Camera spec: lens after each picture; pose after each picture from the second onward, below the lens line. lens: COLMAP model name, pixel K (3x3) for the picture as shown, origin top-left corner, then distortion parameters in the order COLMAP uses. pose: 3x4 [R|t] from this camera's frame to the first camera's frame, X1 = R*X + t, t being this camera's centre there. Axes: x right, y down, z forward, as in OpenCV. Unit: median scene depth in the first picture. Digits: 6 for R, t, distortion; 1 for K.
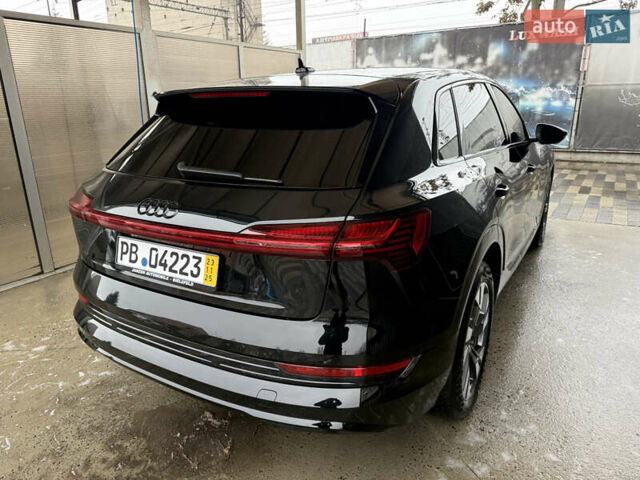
lens RADIAL K [[454.3, 0, 318.9], [0, 454.3, 242.4], [0, 0, 1]] dist [0.037079, -0.026643]
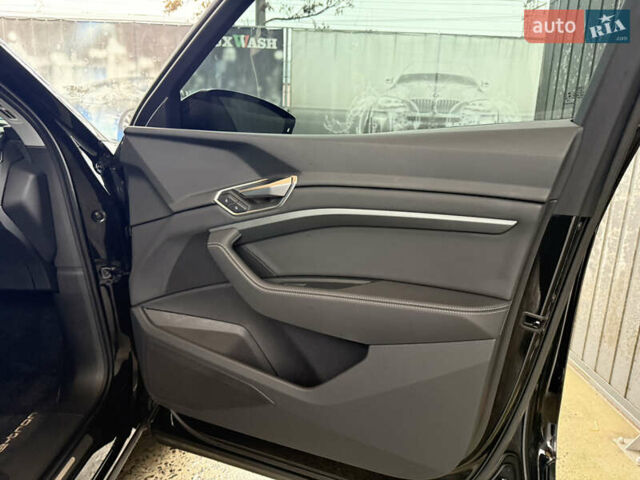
lens RADIAL K [[483.3, 0, 318.4], [0, 483.3, 241.5], [0, 0, 1]] dist [-0.005024, -0.009861]
pose [[0.850750, -0.074974, 0.520196, 0.576040], [0.099237, 0.994884, -0.018907, -0.298028], [-0.516117, 0.067708, 0.853838, 0.931767]]
